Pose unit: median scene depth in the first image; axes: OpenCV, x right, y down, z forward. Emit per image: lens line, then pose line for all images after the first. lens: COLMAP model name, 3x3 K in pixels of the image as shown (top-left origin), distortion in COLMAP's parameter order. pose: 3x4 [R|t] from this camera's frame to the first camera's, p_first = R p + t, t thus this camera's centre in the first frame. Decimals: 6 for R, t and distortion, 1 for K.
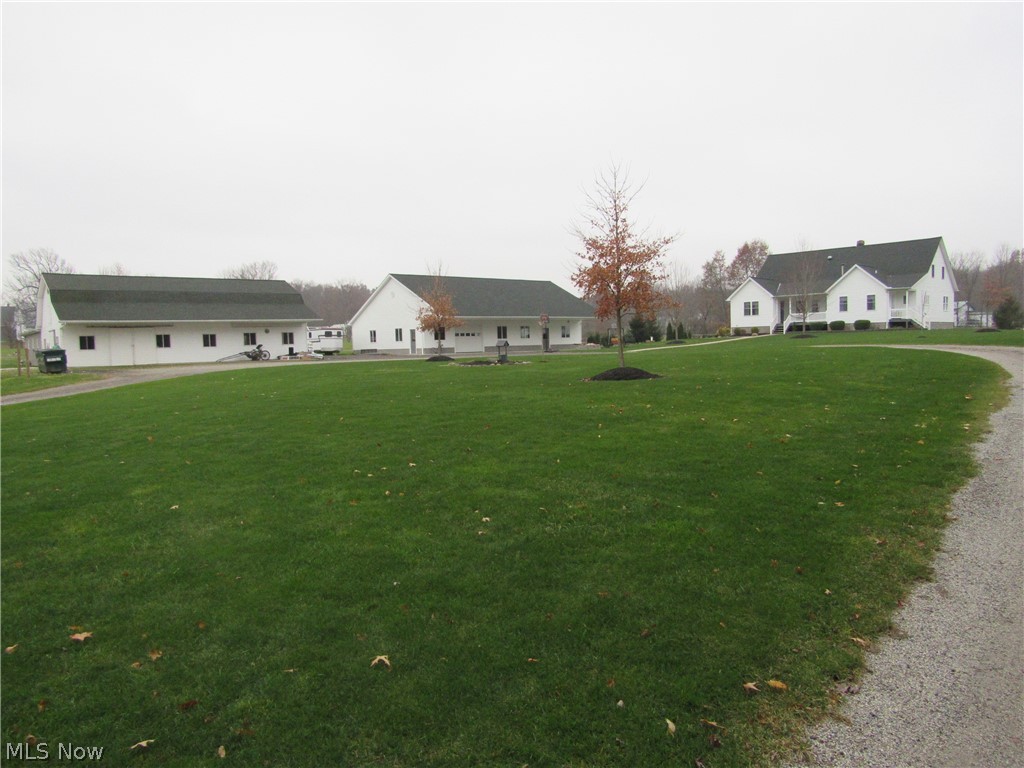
lens RADIAL K [[726.5, 0, 509.0], [0, 726.5, 379.9], [0, 0, 1]] dist [-0.033493, 0.005859]
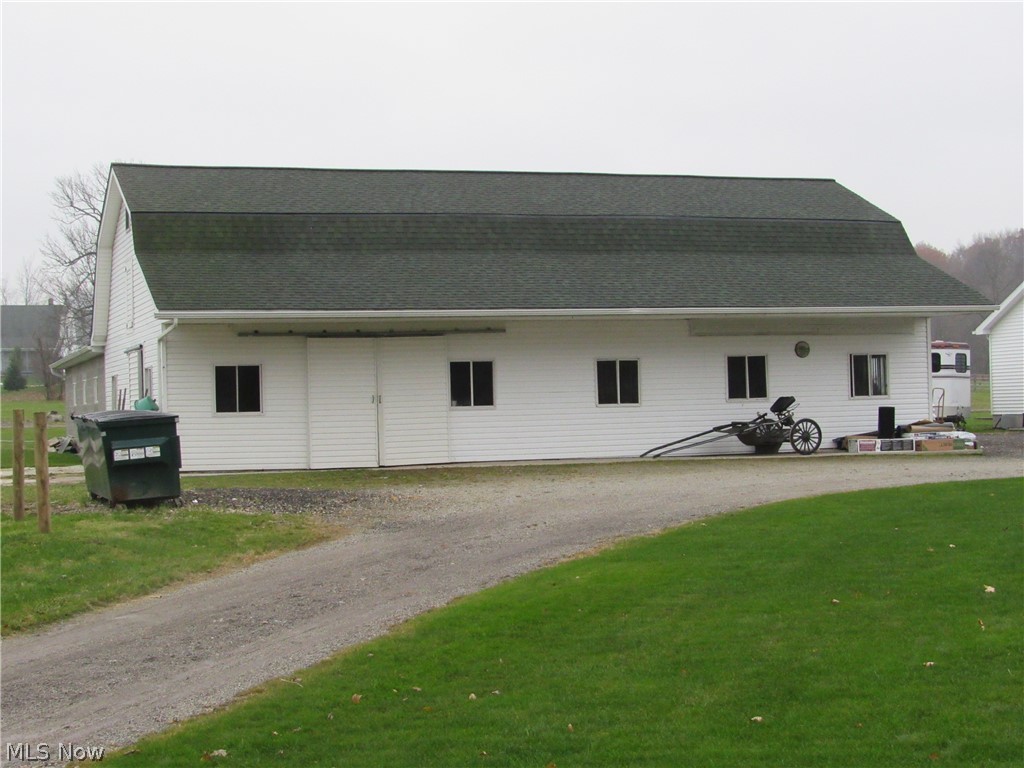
lens RADIAL K [[1859.0, 0, 512.1], [0, 1859.0, 384.5], [0, 0, 1]] dist [-0.141209, 0.000000]
pose [[0.933959, 0.000700, -0.357380, -0.186587], [-0.020010, 0.998532, -0.050335, -0.015417], [0.356820, 0.054162, 0.932602, 0.293841]]
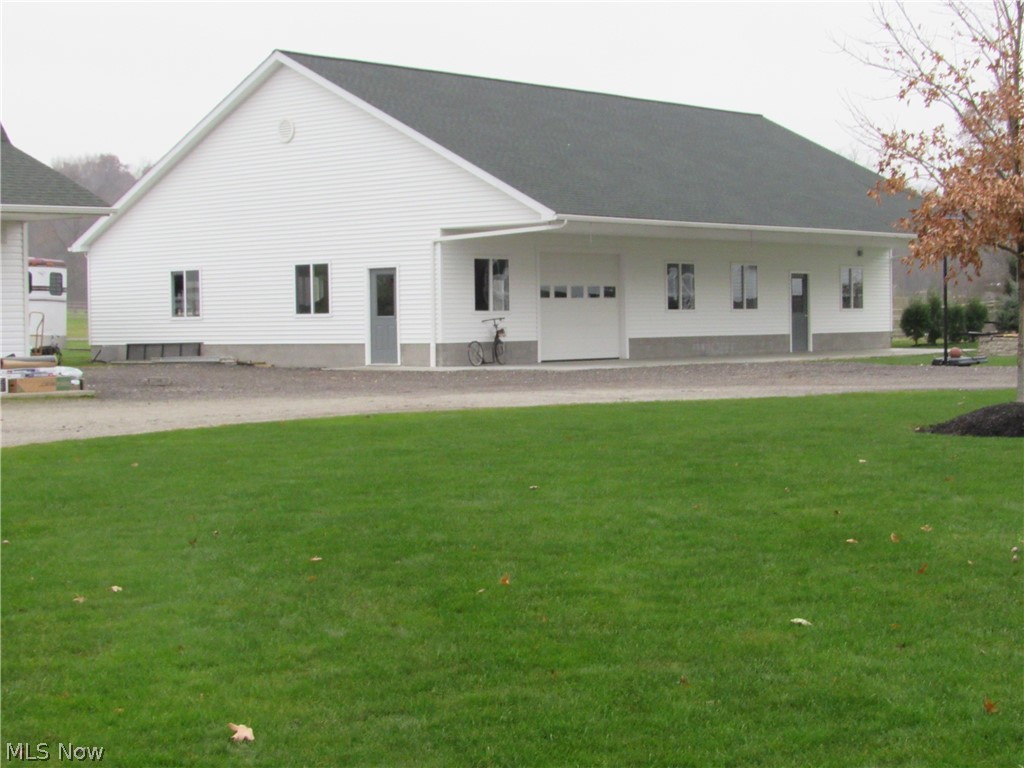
lens RADIAL K [[1859.0, 0, 512.2], [0, 1859.0, 385.3], [0, 0, 1]] dist [-0.141209, 0.000000]
pose [[0.991777, 0.009968, 0.127591, -0.218747], [-0.007692, 0.999803, -0.018317, -0.022503], [-0.127748, 0.017184, 0.991658, 0.461858]]
